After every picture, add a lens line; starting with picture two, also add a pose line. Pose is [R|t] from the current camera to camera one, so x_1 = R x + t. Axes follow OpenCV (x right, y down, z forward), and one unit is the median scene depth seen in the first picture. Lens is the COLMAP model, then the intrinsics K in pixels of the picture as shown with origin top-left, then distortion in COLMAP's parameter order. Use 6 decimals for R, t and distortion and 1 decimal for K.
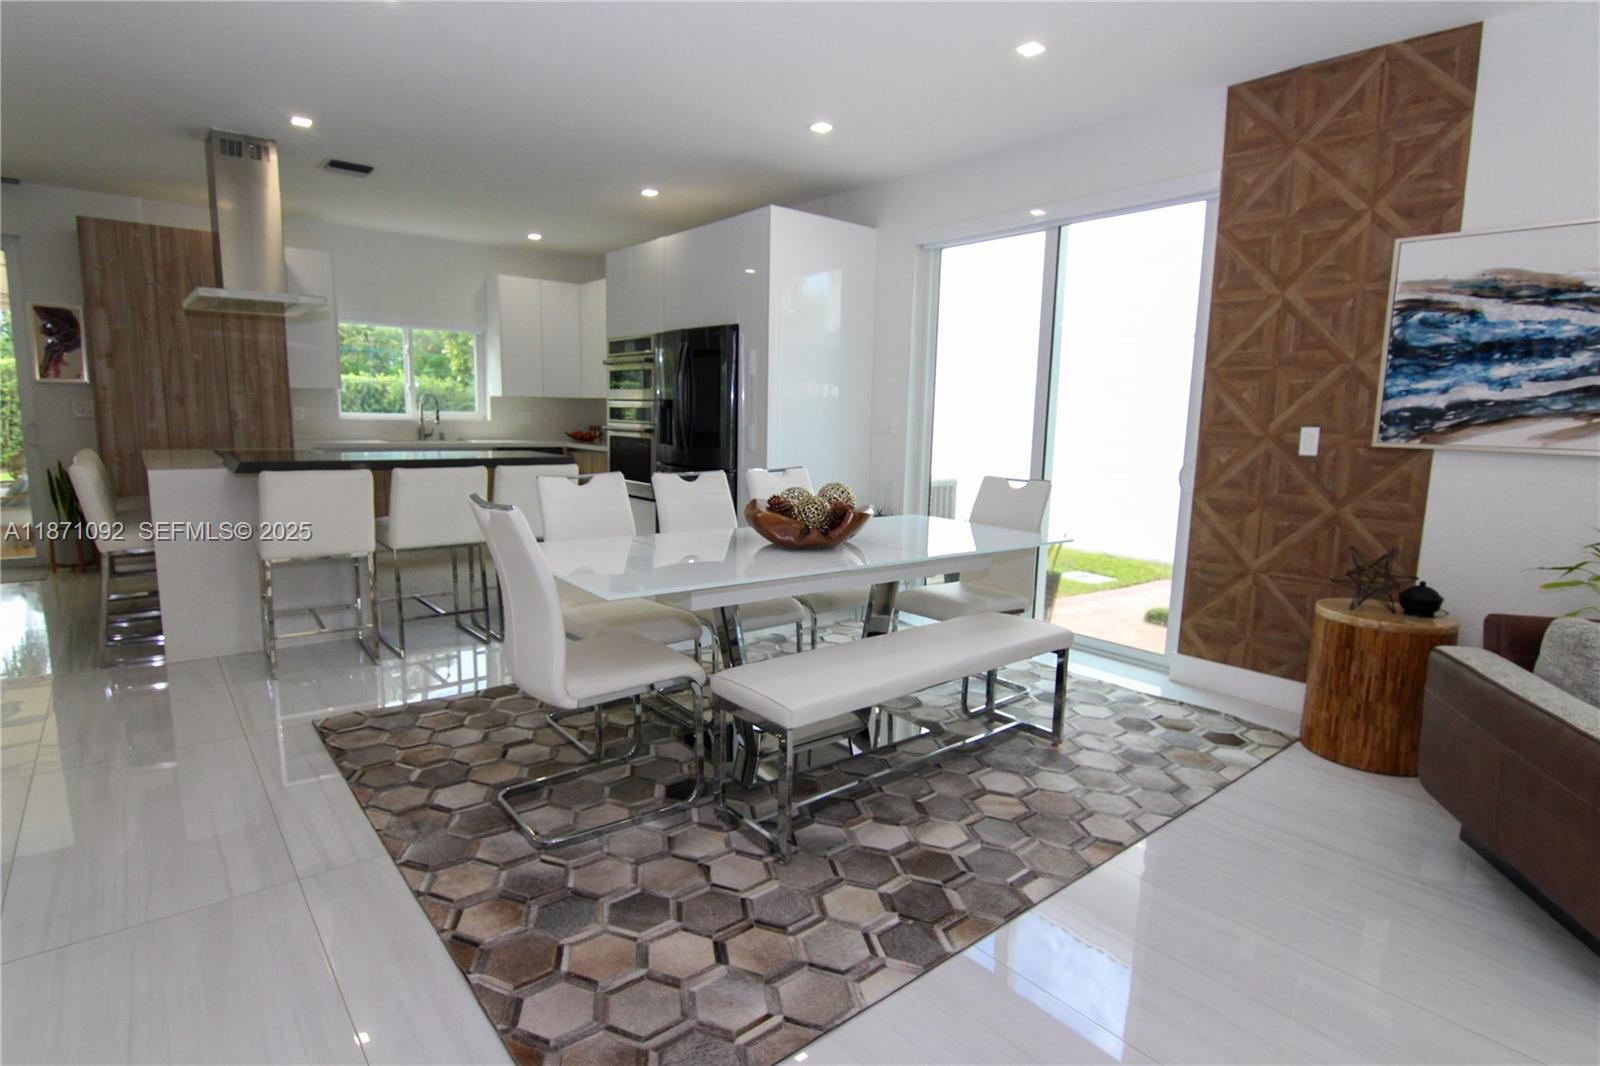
lens RADIAL K [[819.2, 0, 792.2], [0, 819.2, 528.1], [0, 0, 1]] dist [-0.013338, -0.006844]
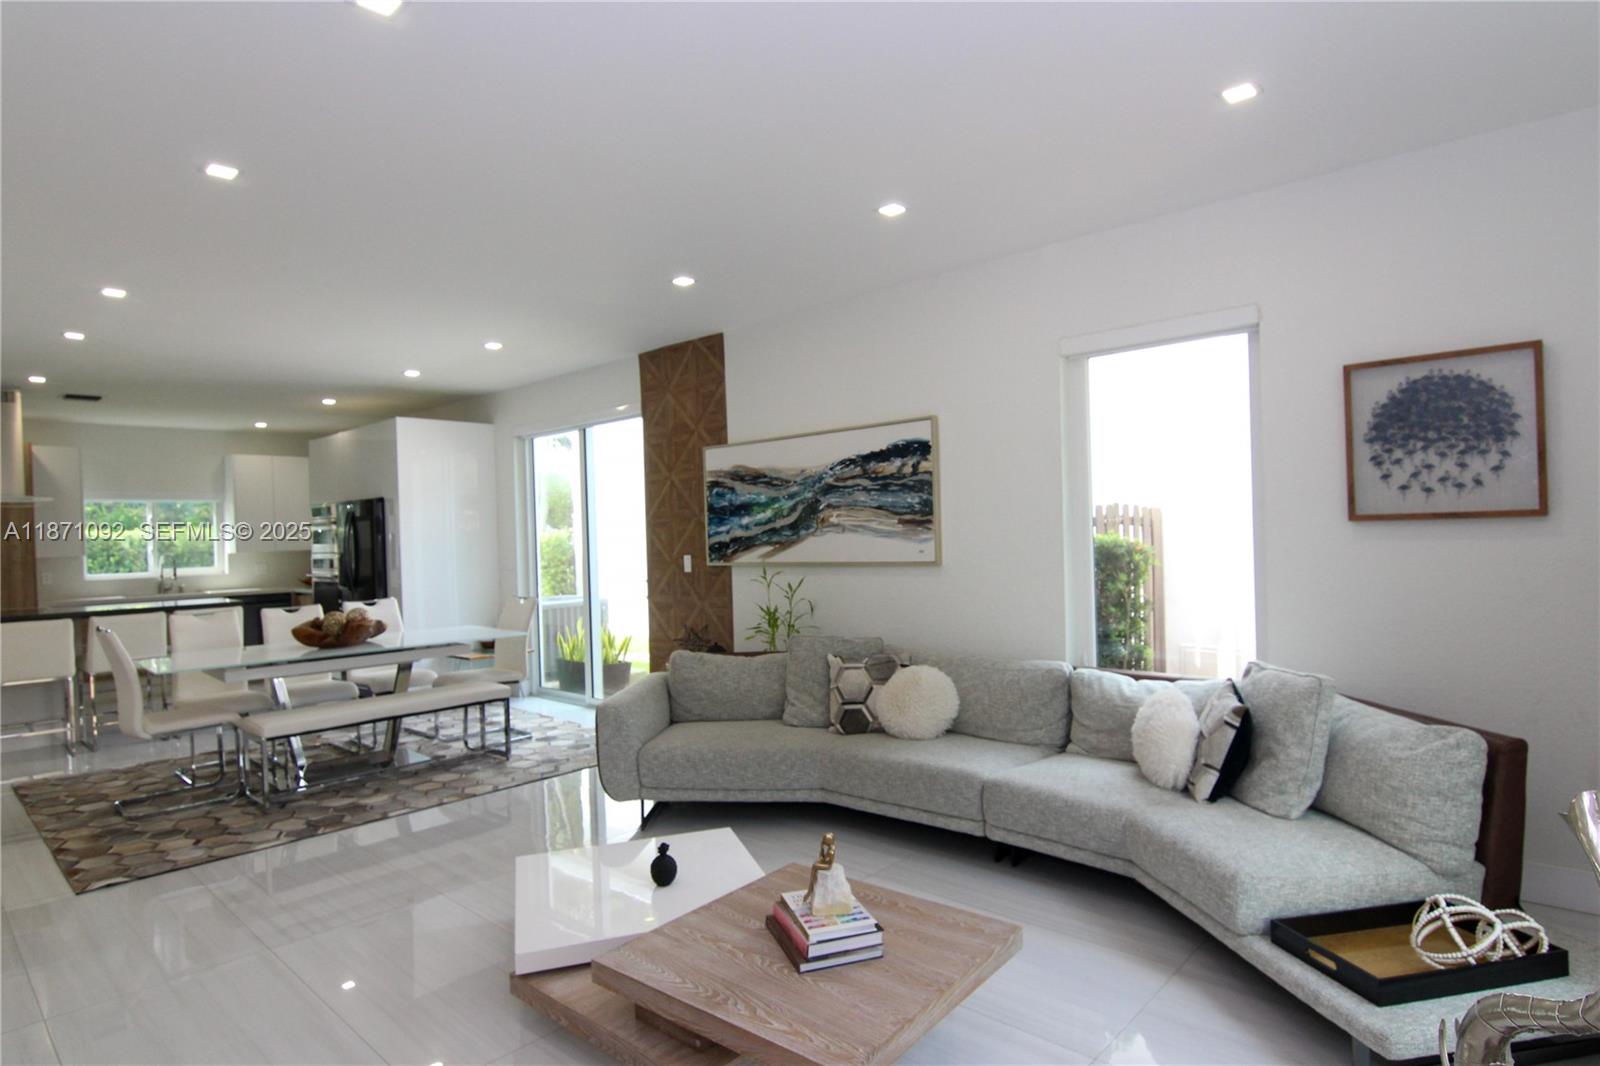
lens RADIAL K [[819.2, 0, 748.1], [0, 819.2, 533.2], [0, 0, 1]] dist [-0.013338, -0.006844]
pose [[0.988623, -0.054065, 0.140362, 0.393603], [0.073459, 0.987858, -0.136893, 0.051419], [-0.131257, 0.145647, 0.980591, -0.488123]]
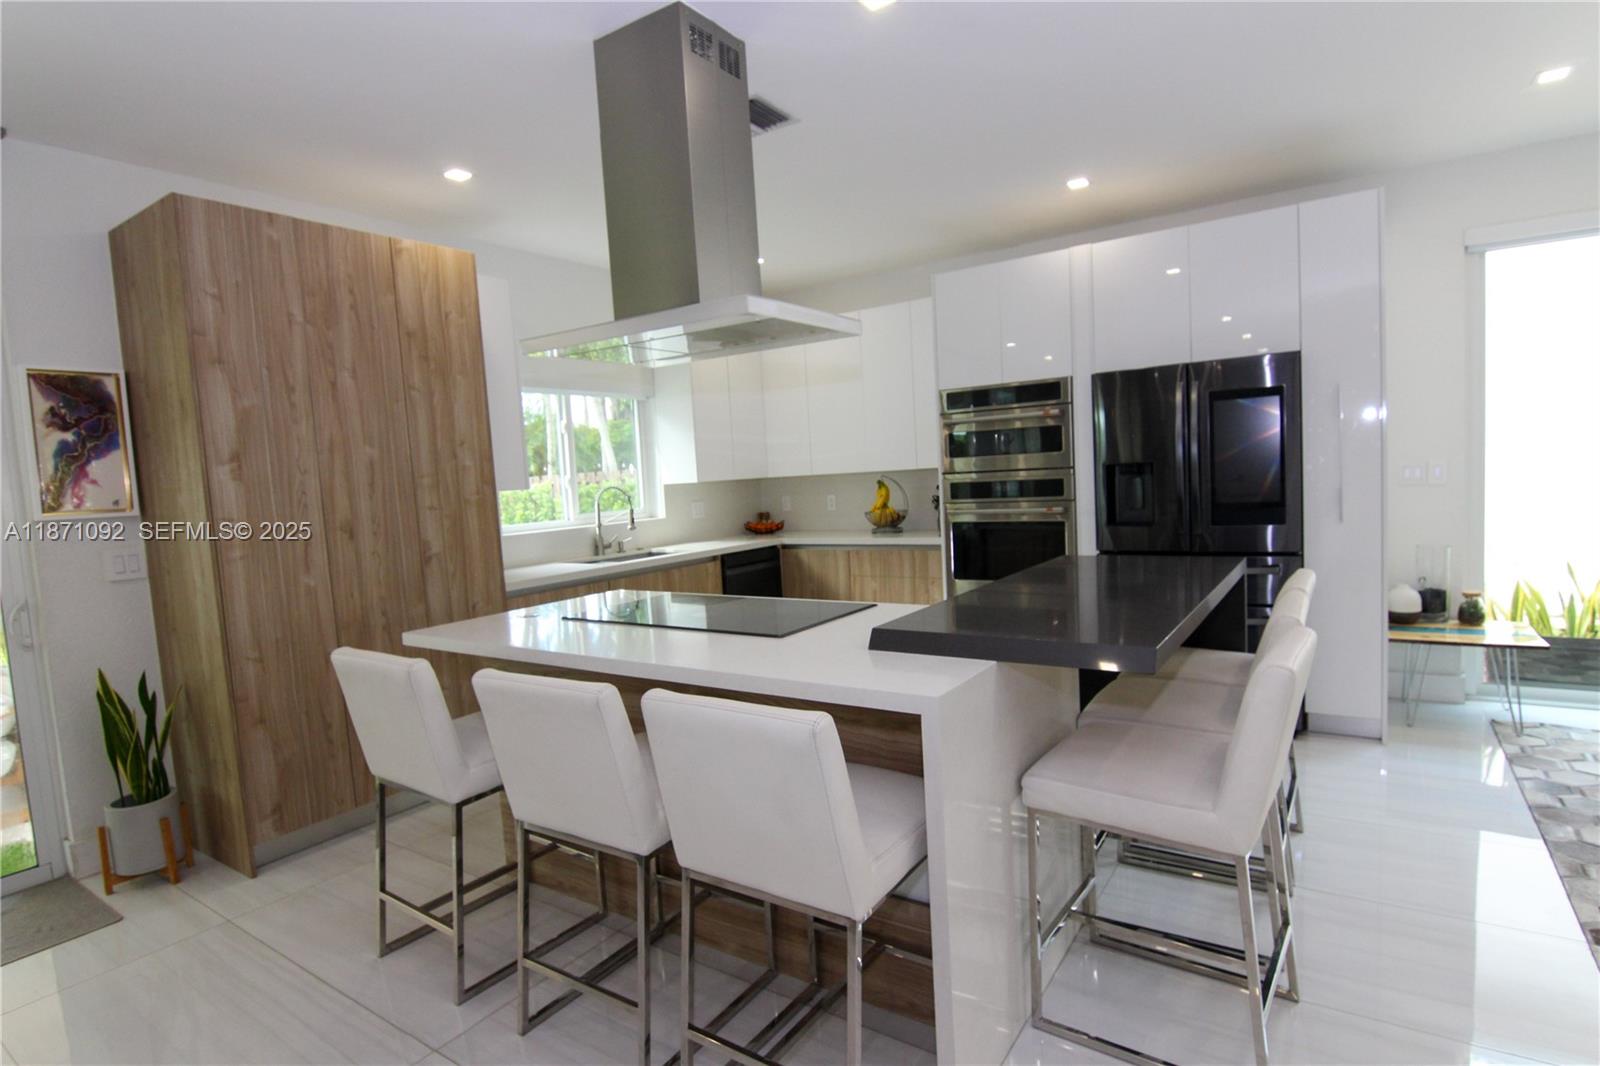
lens RADIAL K [[819.2, 0, 807.7], [0, 819.2, 532.6], [0, 0, 1]] dist [-0.013338, -0.006844]
pose [[0.957655, -0.097873, 0.270773, -0.798289], [0.116708, 0.991680, -0.054313, -0.117724], [-0.263204, 0.083615, 0.961110, 0.501438]]
